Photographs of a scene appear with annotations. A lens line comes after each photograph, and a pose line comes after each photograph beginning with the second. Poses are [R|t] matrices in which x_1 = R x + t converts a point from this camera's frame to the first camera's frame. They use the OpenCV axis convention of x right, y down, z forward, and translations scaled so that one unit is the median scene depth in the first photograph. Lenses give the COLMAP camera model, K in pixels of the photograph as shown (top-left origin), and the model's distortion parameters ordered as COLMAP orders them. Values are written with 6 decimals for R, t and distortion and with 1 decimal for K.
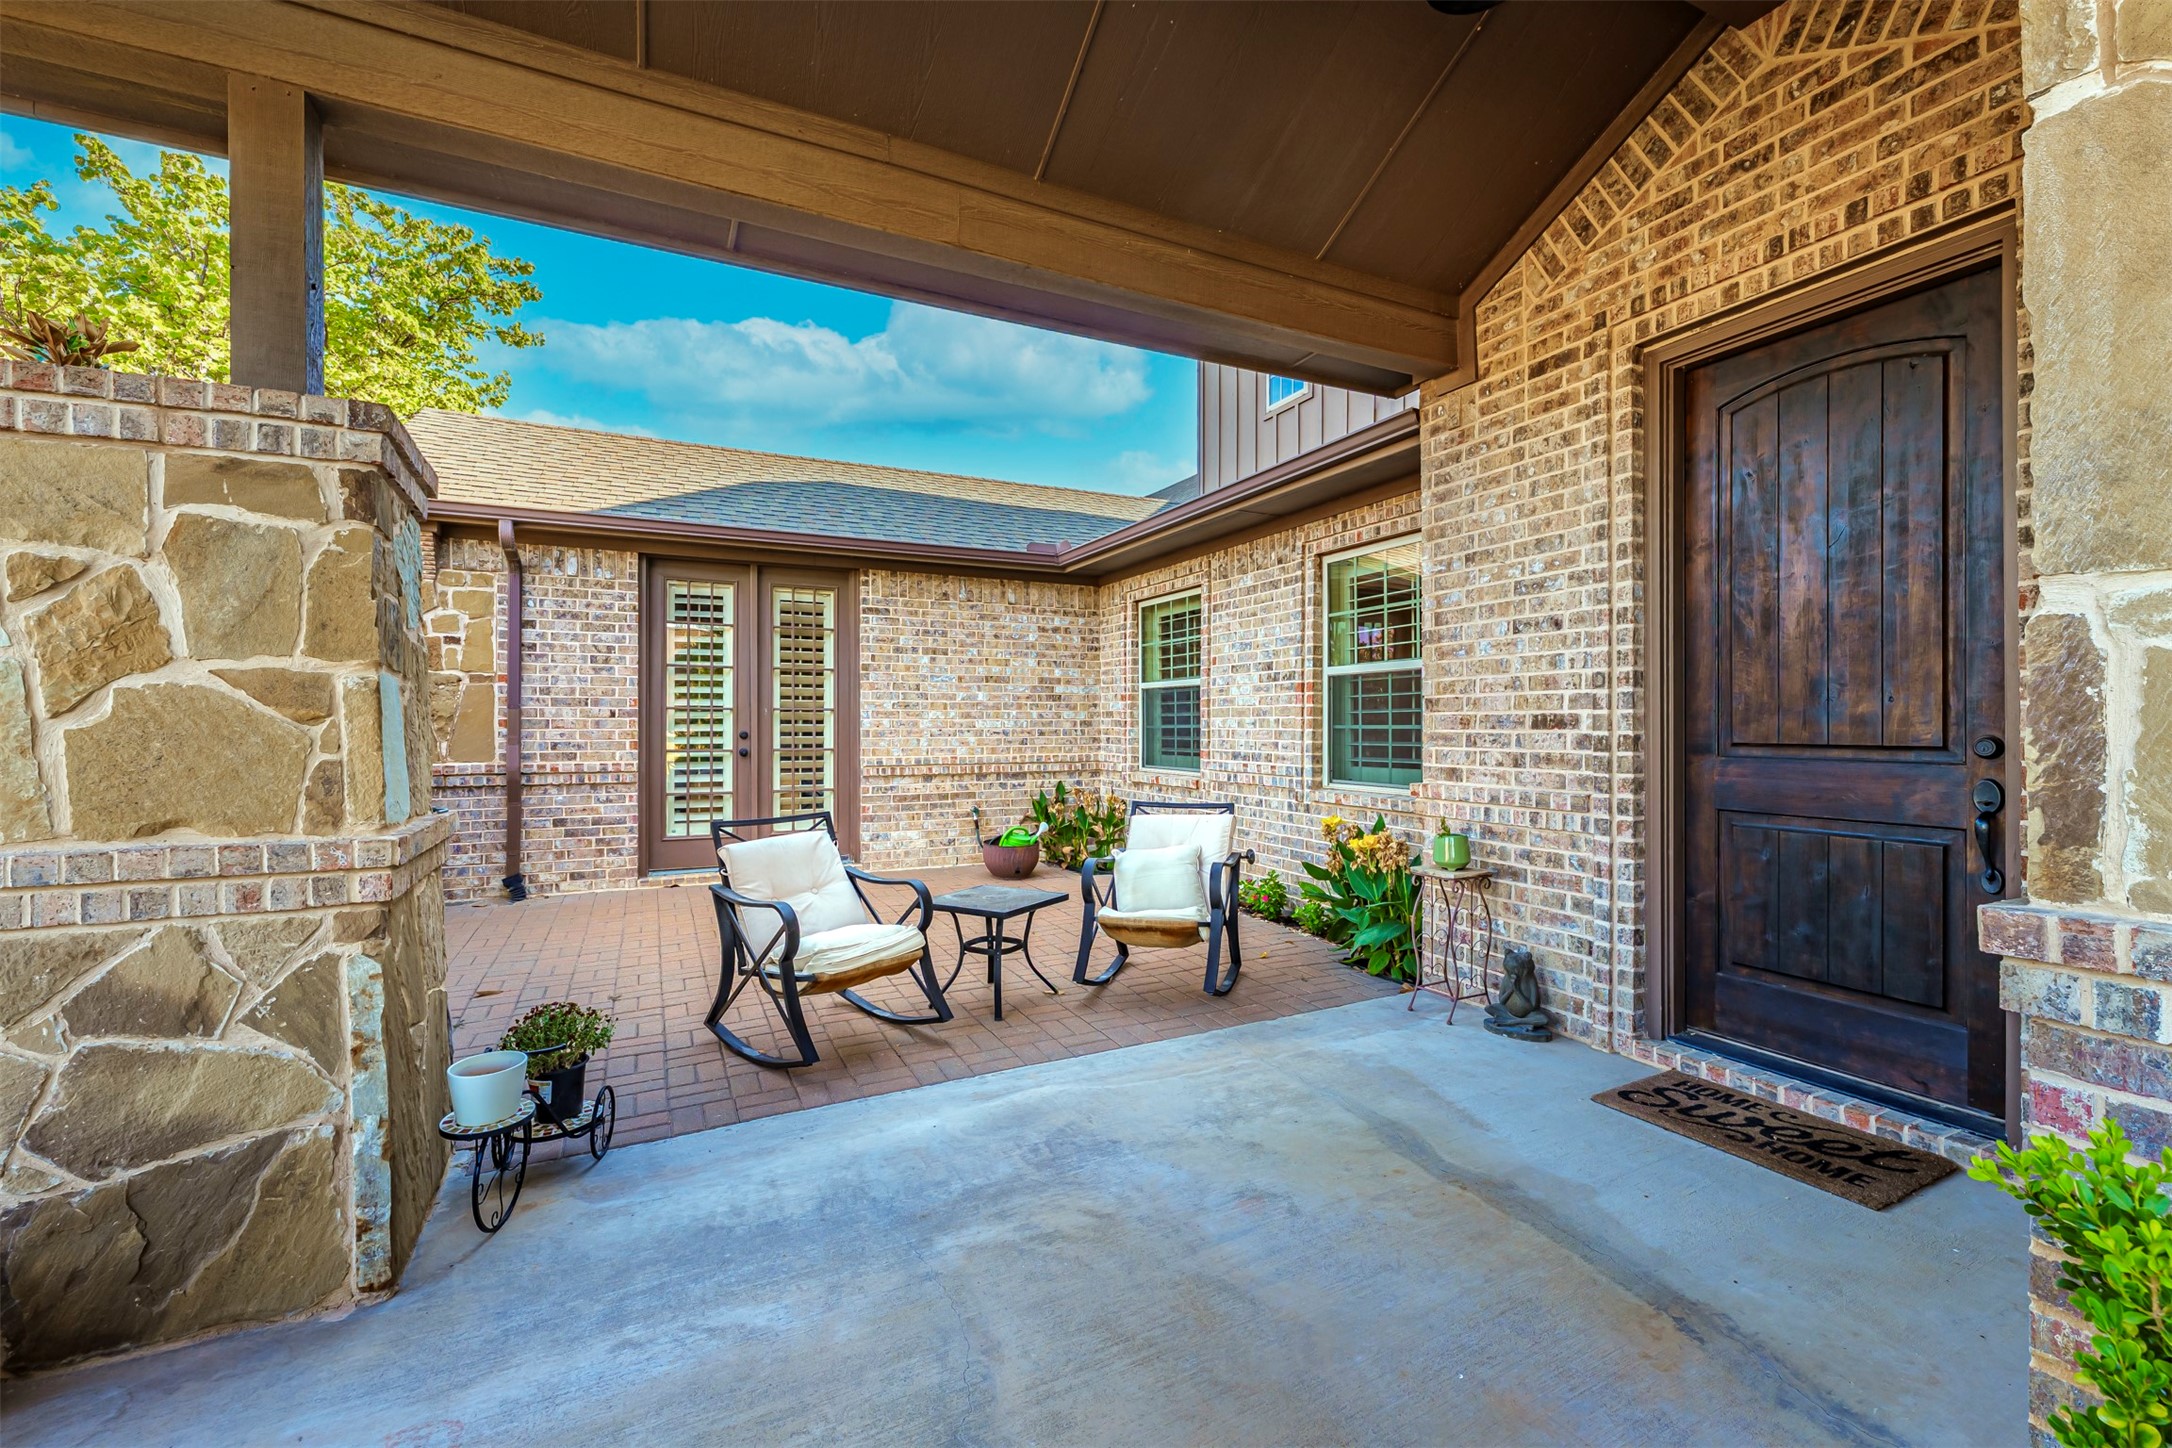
lens RADIAL K [[896.7, 0, 1080.2], [0, 896.7, 724.3], [0, 0, 1]] dist [0.004702, 0.000300]
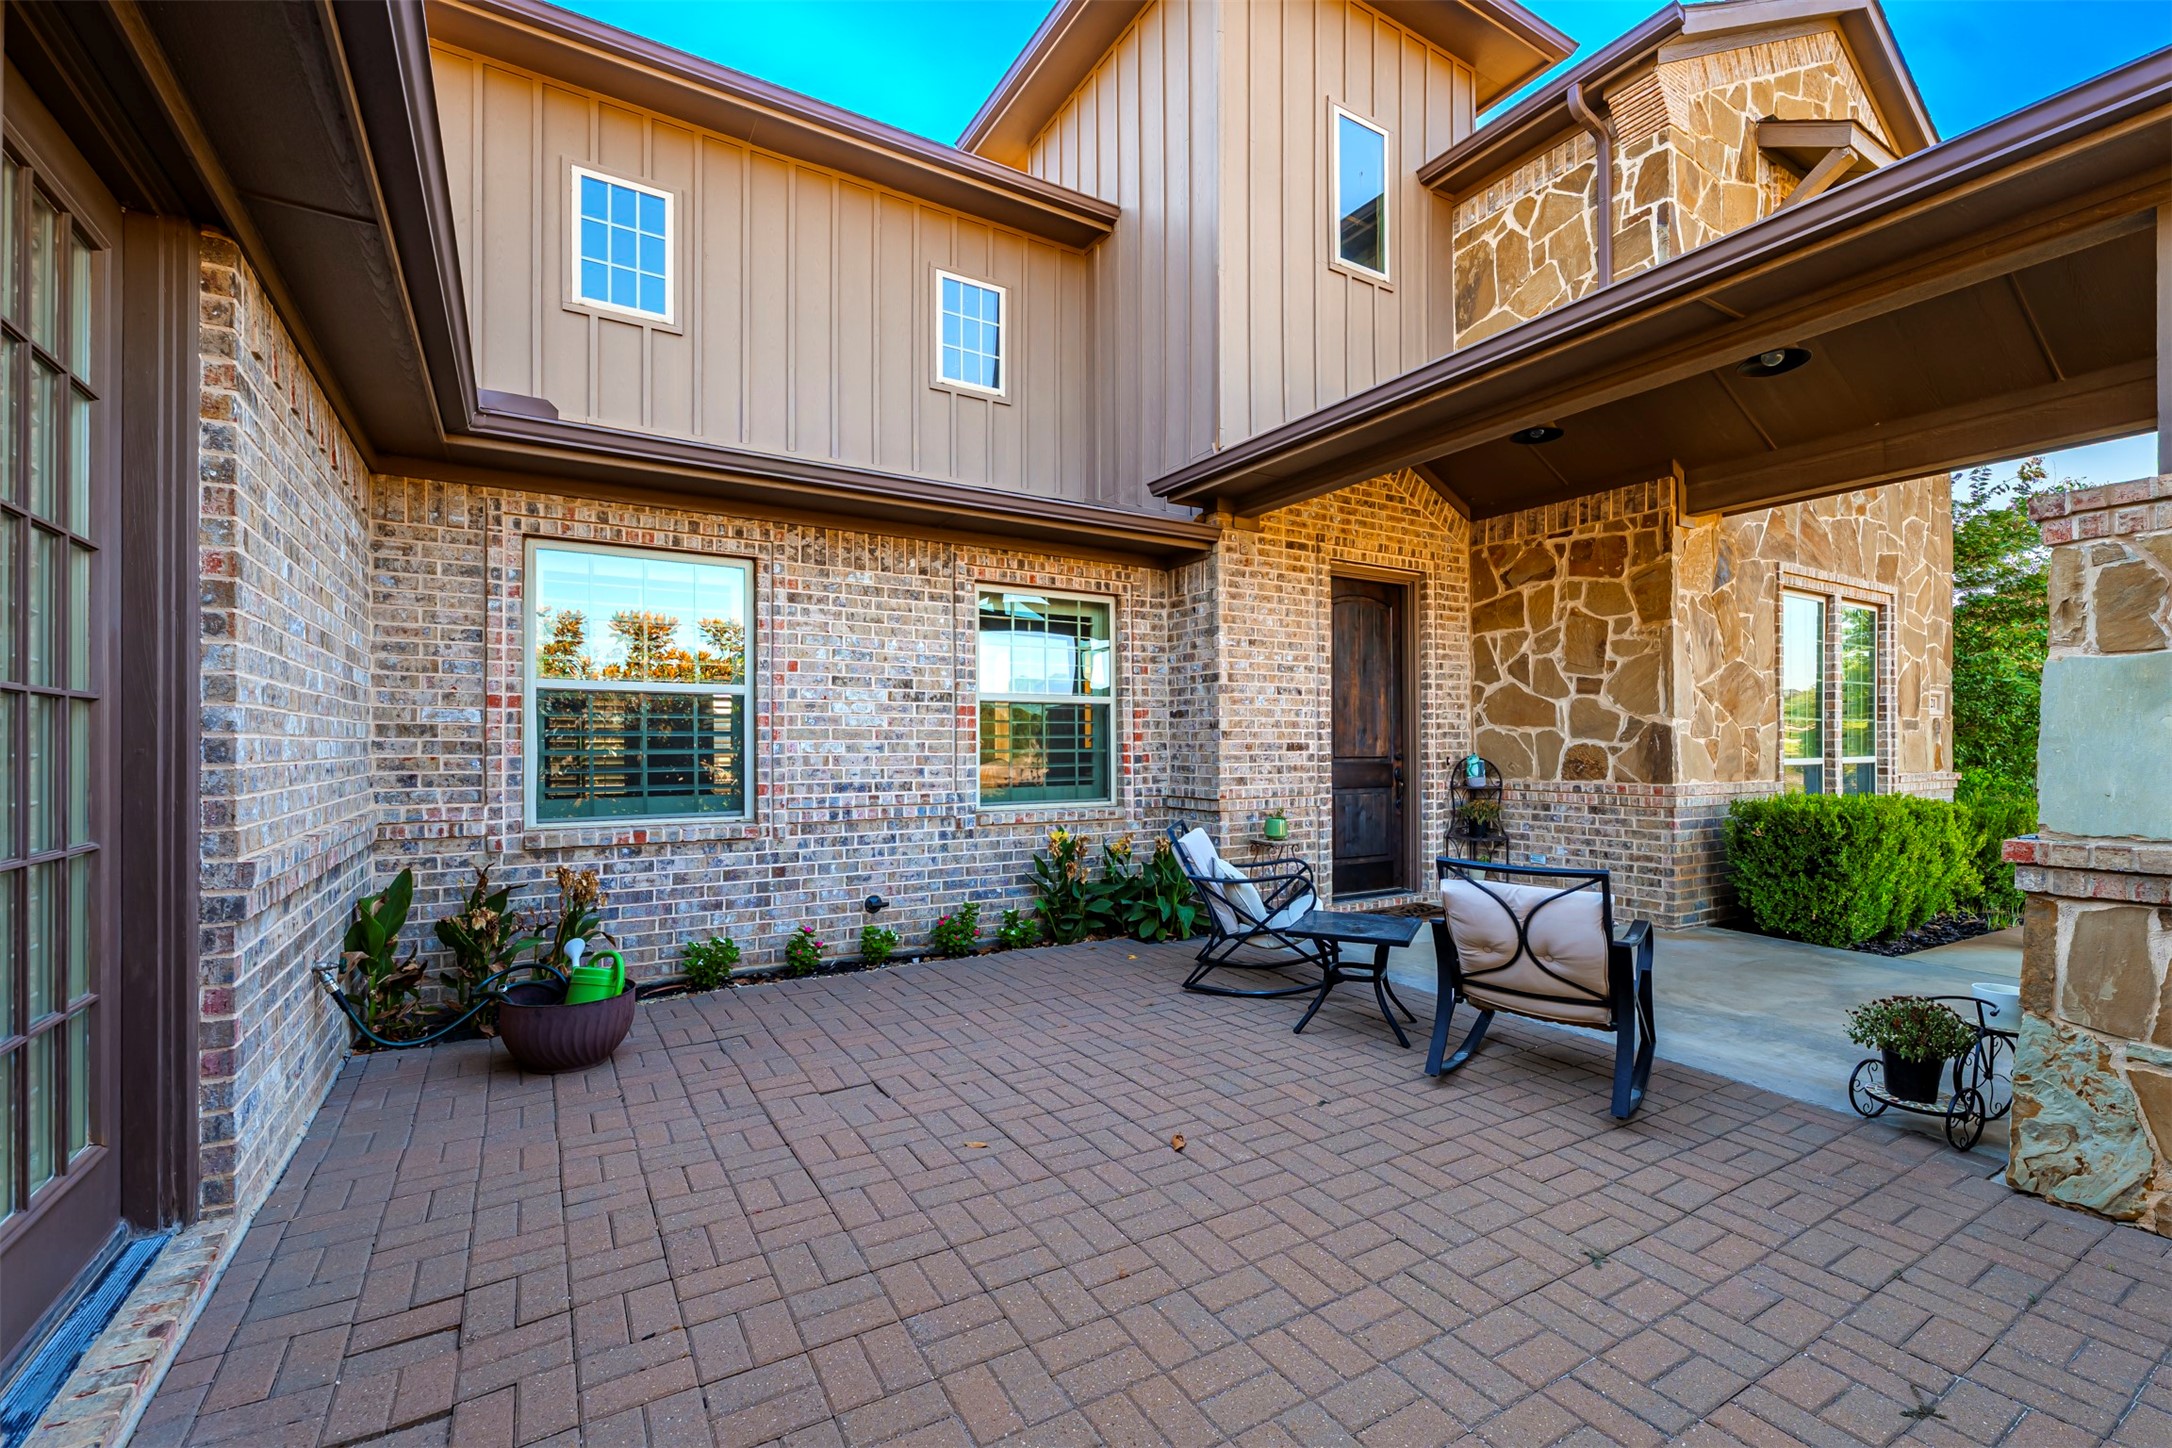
lens RADIAL K [[896.7, 0, 1071.2], [0, 896.7, 733.2], [0, 0, 1]] dist [0.004702, 0.000300]
pose [[-0.075176, 0.004252, 0.997161, -1.104111], [-0.002419, 0.999987, -0.004446, -0.019024], [-0.997167, -0.002746, -0.075165, 1.435536]]
